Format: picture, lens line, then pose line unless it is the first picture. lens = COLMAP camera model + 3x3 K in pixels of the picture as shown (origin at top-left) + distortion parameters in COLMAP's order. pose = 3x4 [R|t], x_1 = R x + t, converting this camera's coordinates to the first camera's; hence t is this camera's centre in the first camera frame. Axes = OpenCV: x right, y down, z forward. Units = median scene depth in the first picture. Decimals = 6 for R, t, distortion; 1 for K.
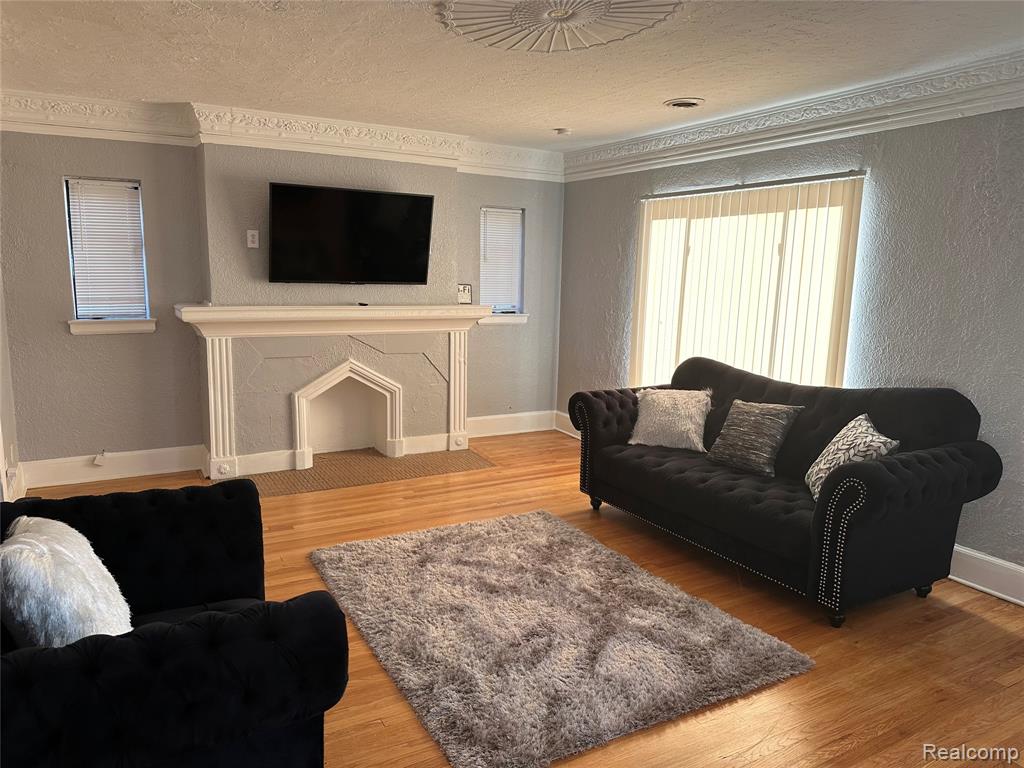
lens RADIAL K [[713.3, 0, 516.3], [0, 713.3, 384.9], [0, 0, 1]] dist [0.090332, -0.122064]
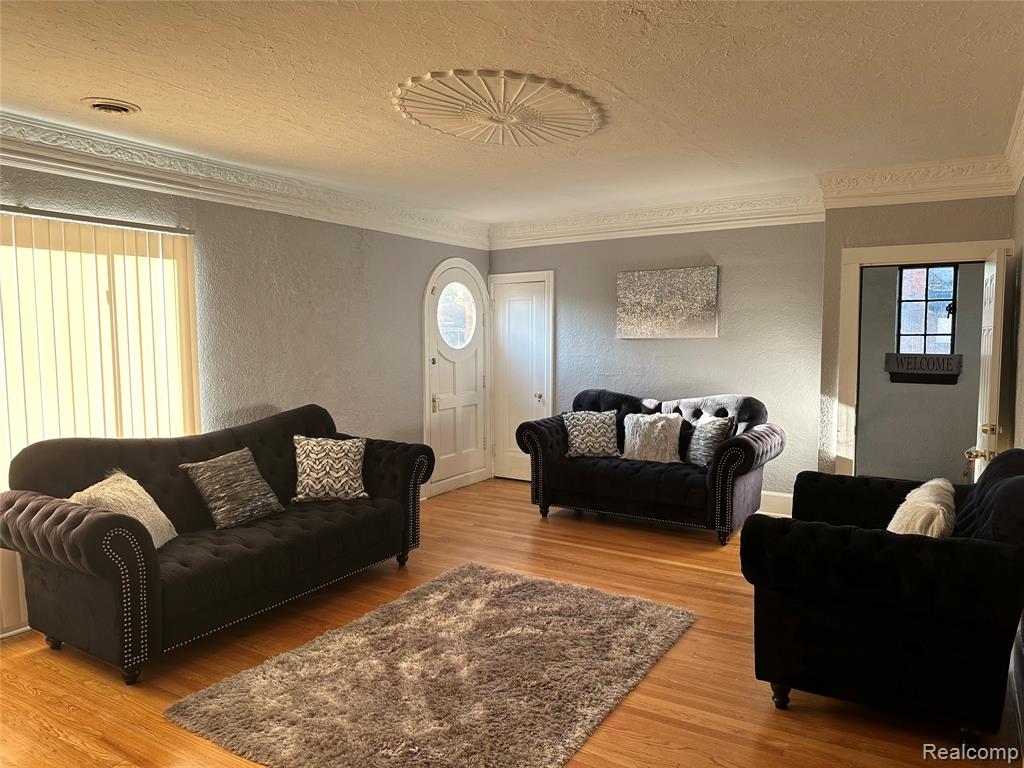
lens RADIAL K [[713.3, 0, 516.3], [0, 713.3, 384.9], [0, 0, 1]] dist [0.090332, -0.122064]
pose [[-0.474526, -0.085450, 0.876084, -0.684732], [0.126863, 0.978247, 0.164129, -0.175504], [-0.871052, 0.189026, -0.453363, 1.049944]]
